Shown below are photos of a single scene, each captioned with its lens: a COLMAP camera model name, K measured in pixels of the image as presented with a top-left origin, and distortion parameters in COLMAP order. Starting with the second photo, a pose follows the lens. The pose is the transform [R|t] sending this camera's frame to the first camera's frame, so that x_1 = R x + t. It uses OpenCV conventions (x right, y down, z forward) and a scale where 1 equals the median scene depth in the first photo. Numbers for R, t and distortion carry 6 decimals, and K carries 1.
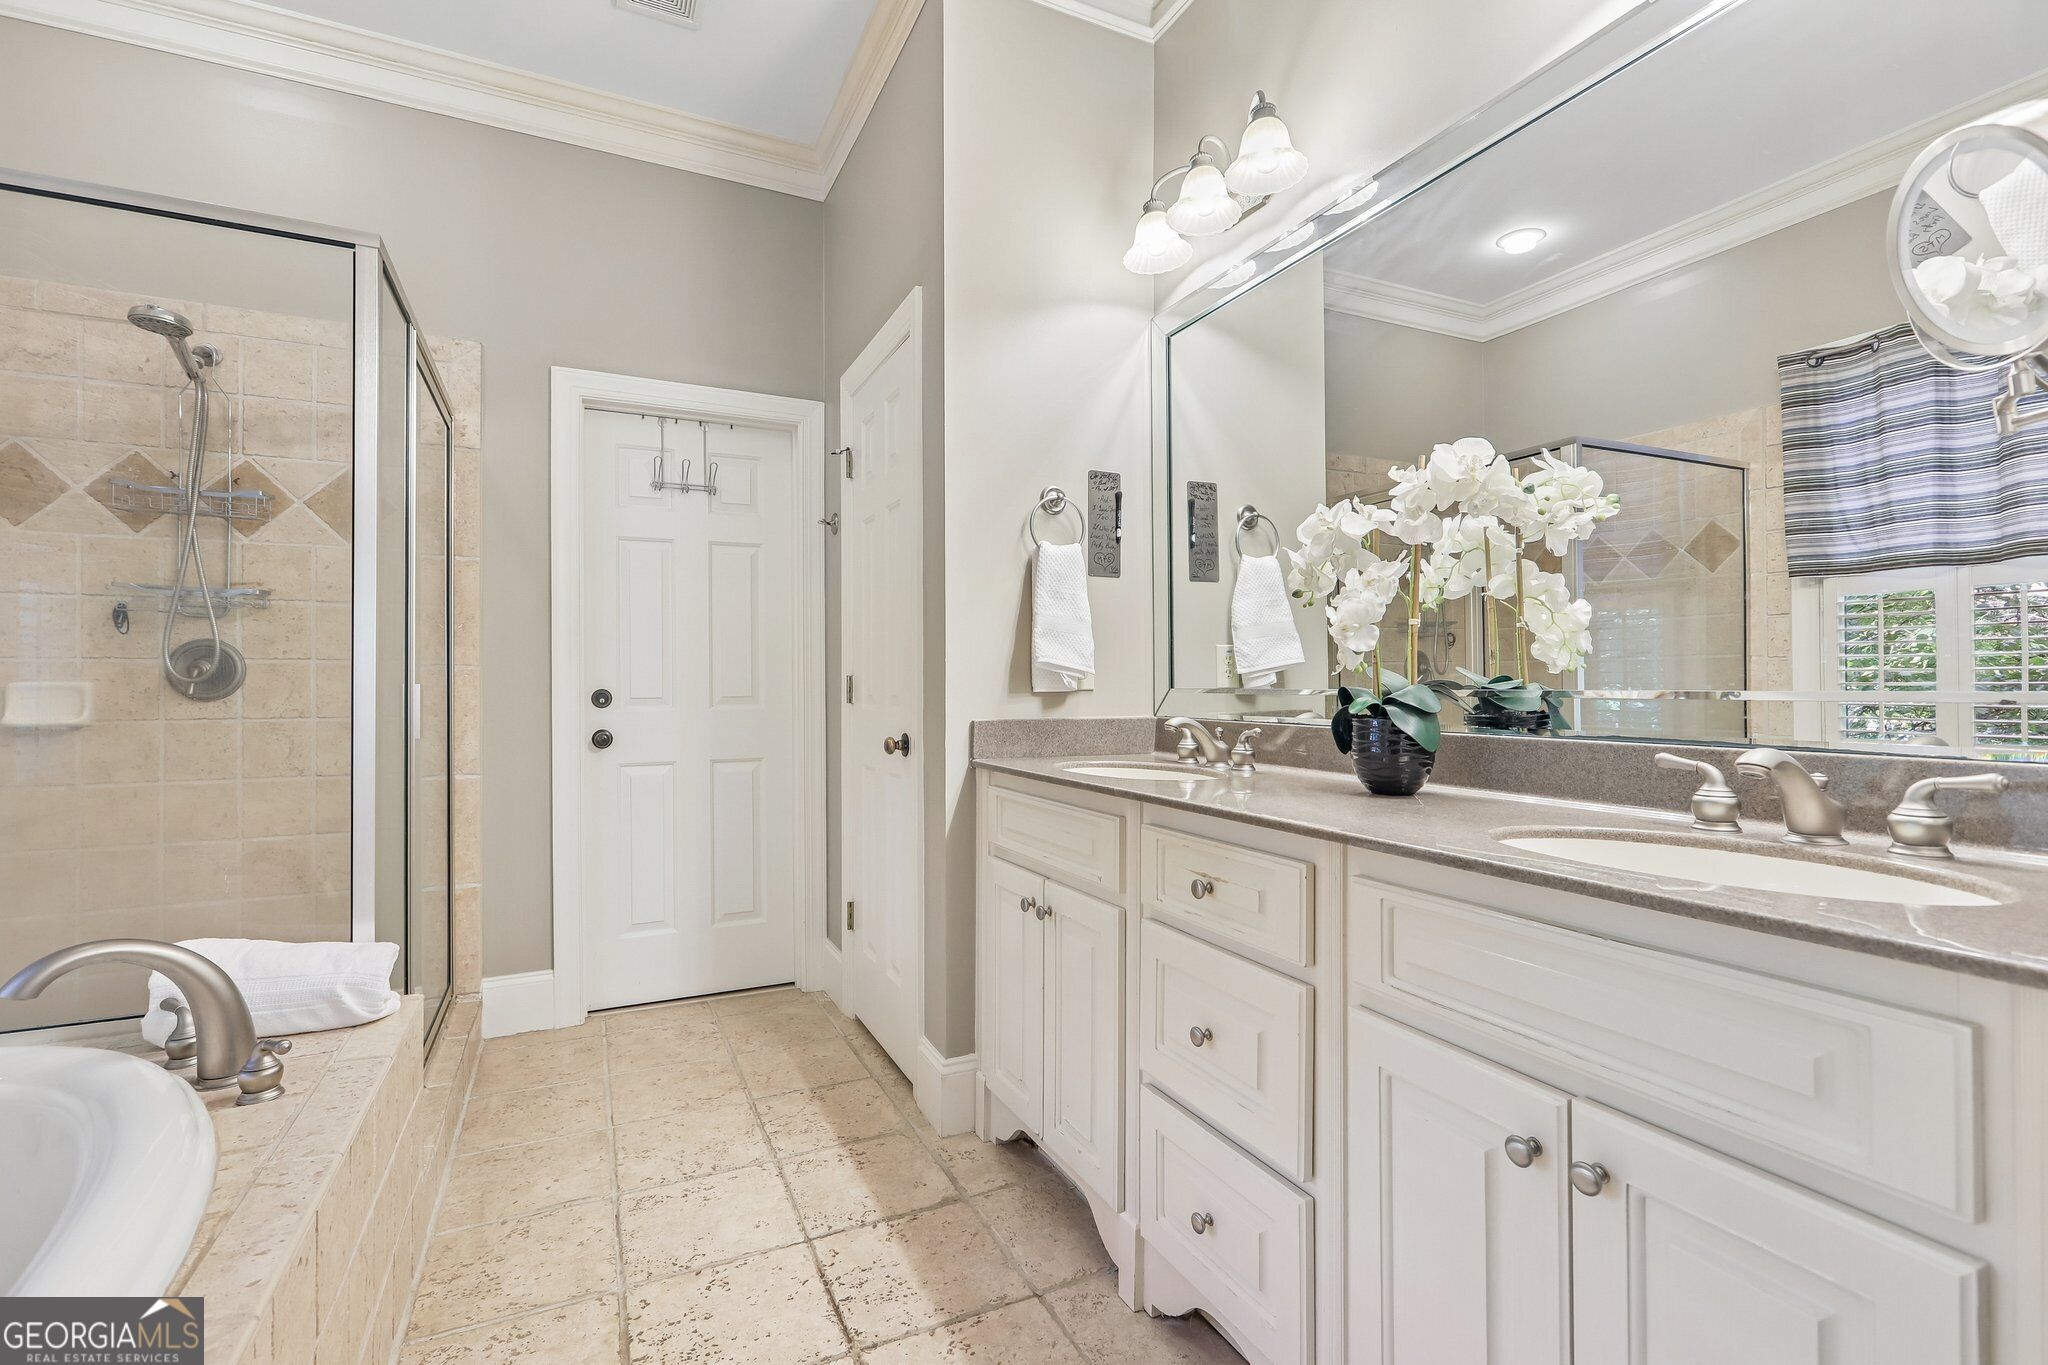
lens RADIAL K [[917.0, 0, 1018.8], [0, 917.0, 676.1], [0, 0, 1]] dist [-0.003262, 0.001100]
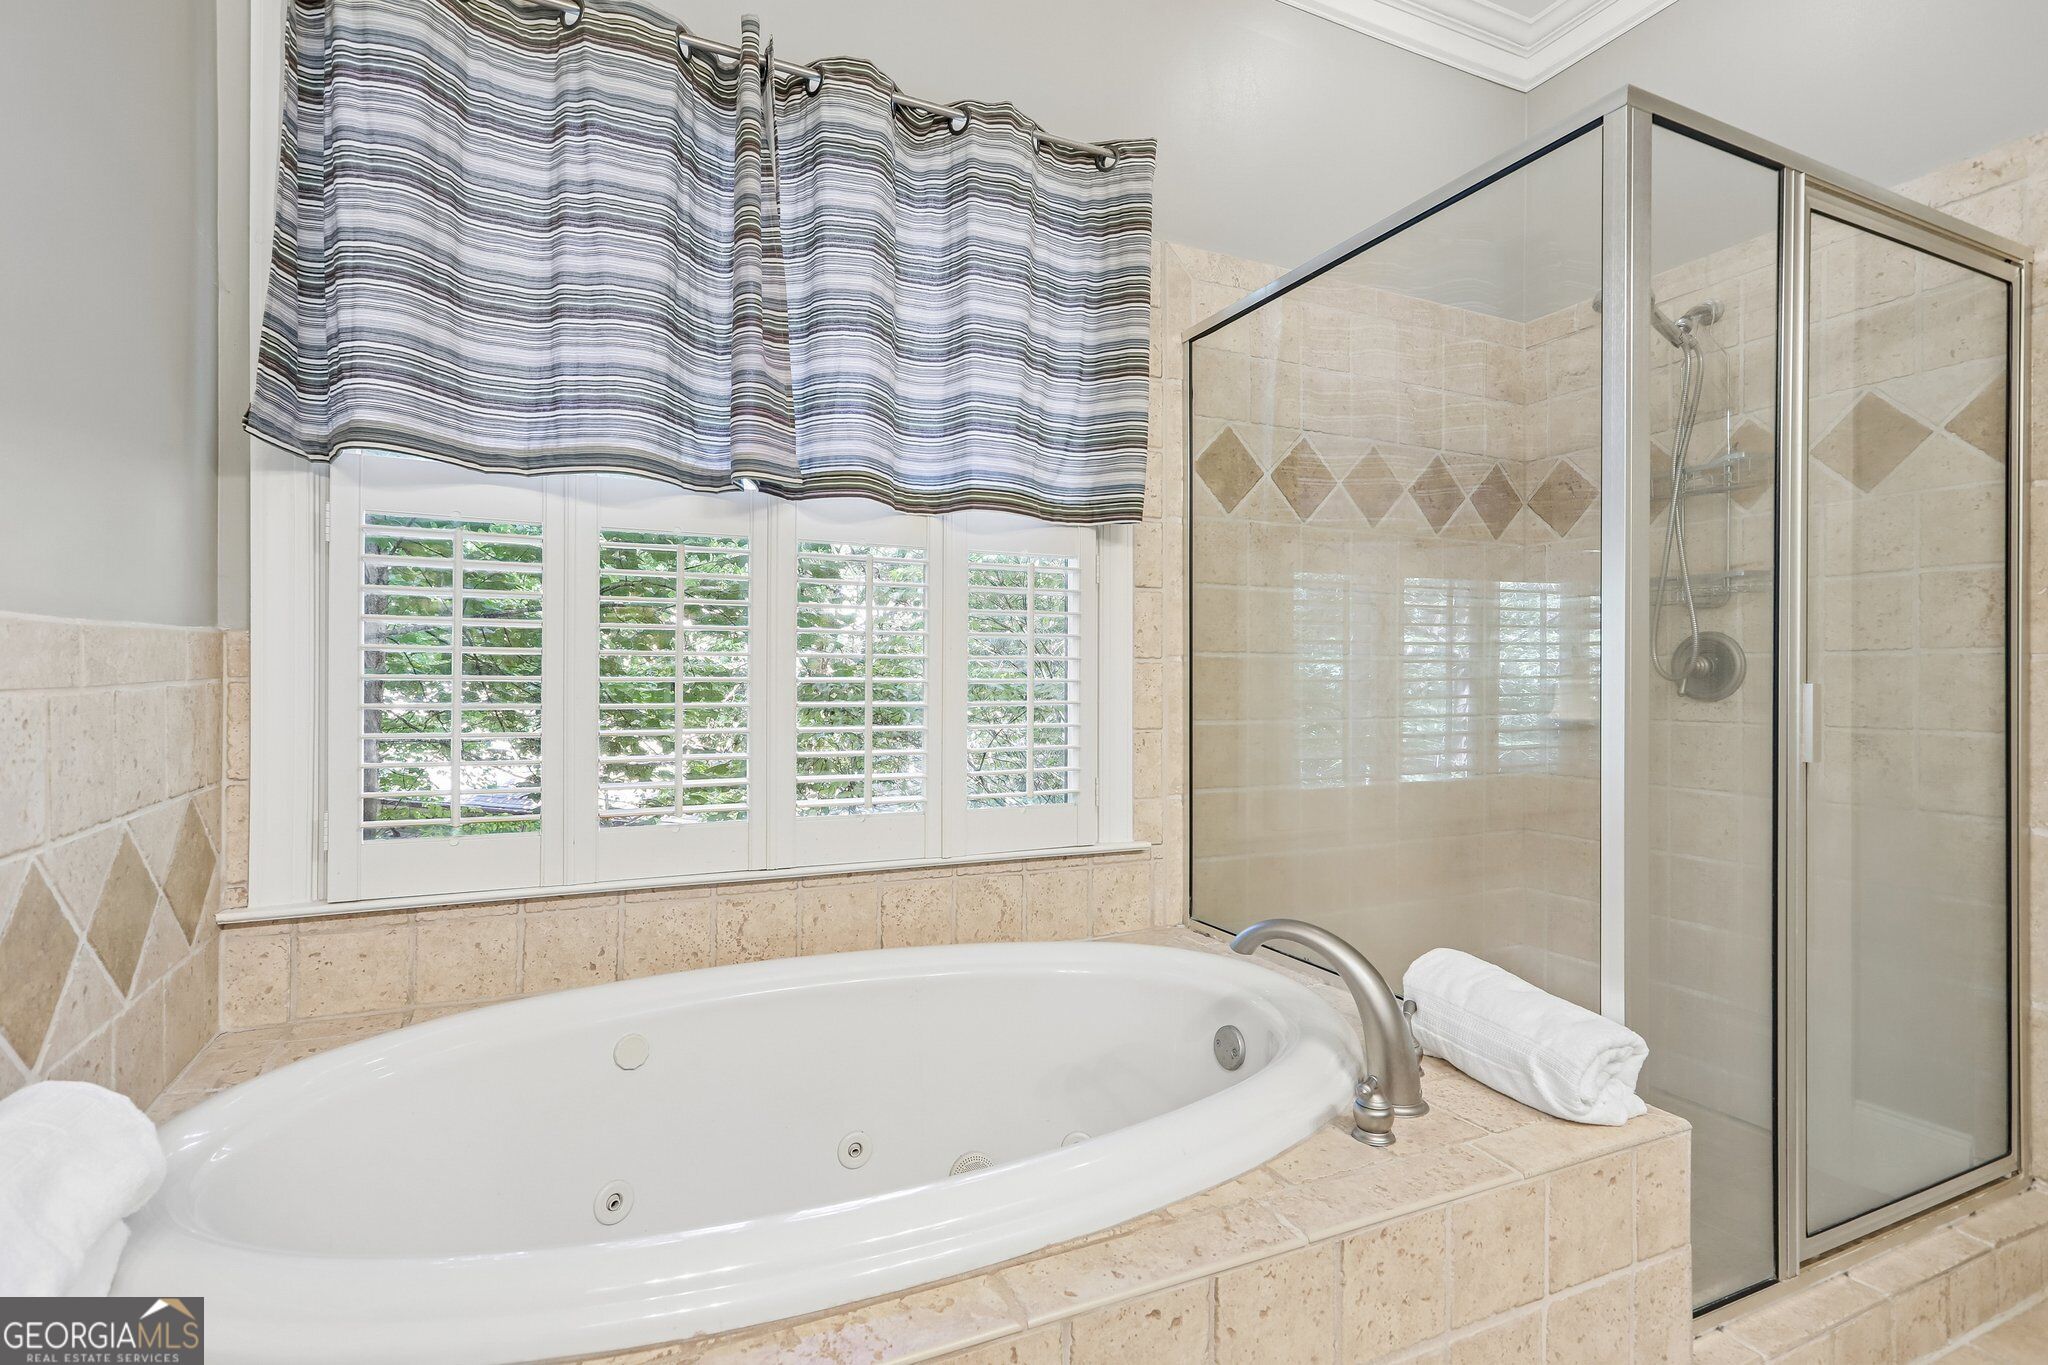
lens RADIAL K [[982.0, 0, 1024.0], [0, 982.0, 682.5], [0, 0, 1]] dist [0.000263, 0.002094]
pose [[-0.009038, 0.003829, -0.999952, 0.078390], [0.006252, 0.999973, 0.003772, 0.001233], [0.999940, -0.006218, -0.009062, 0.349434]]
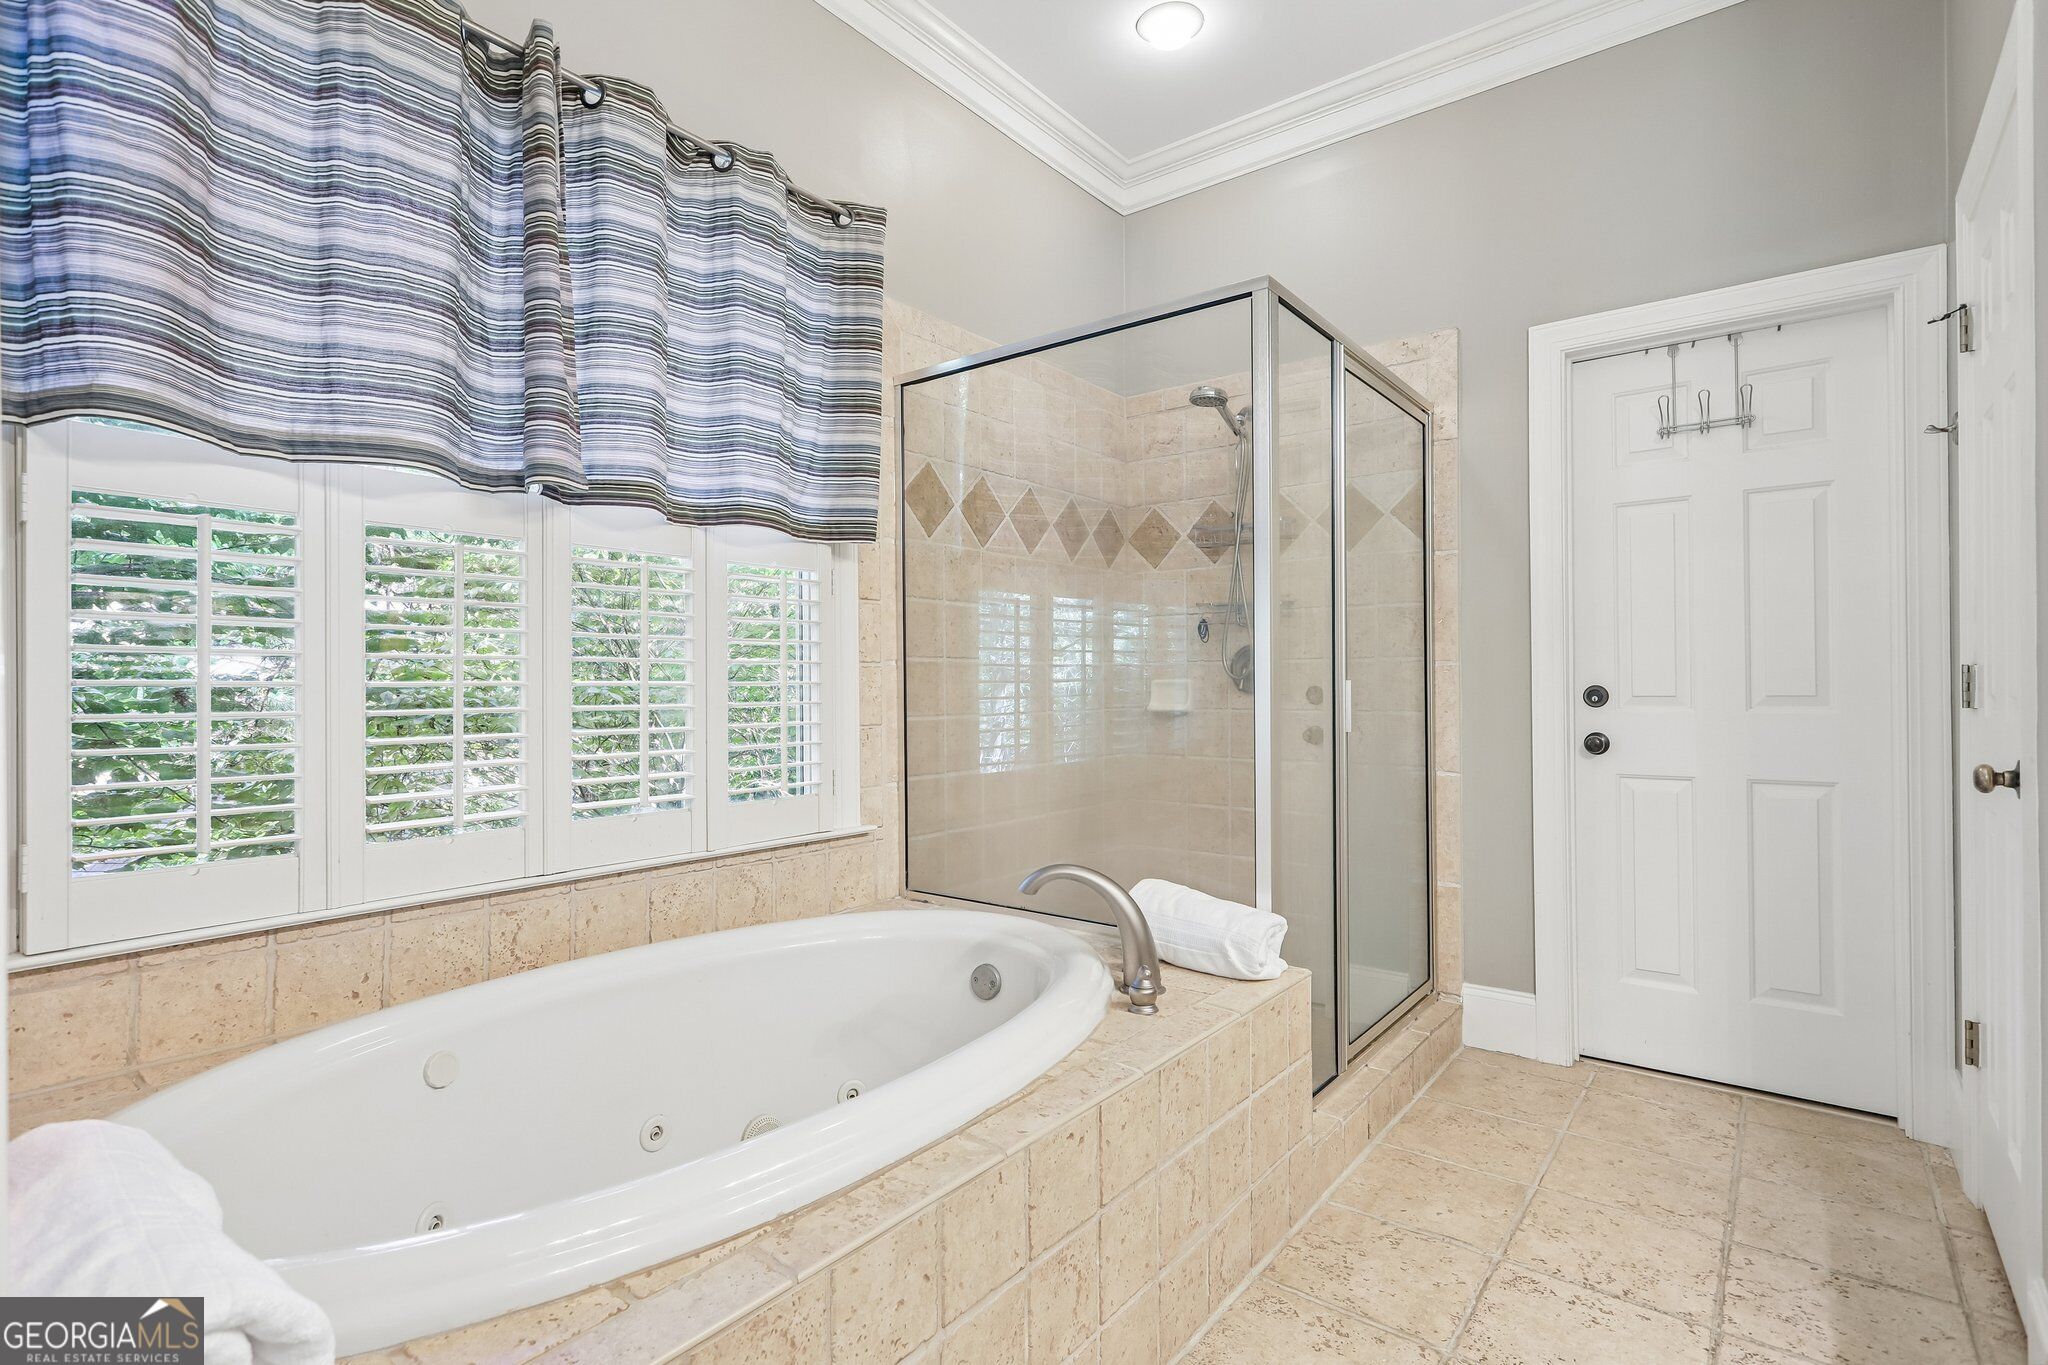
lens RADIAL K [[988.8, 0, 1024.0], [0, 988.8, 682.5], [0, 0, 1]] dist [0.002558, 0.001170]
pose [[0.446433, -0.000429, -0.894817, 0.165690], [0.012127, 0.999911, 0.005570, 0.000122], [0.894735, -0.013338, 0.446399, 0.133041]]
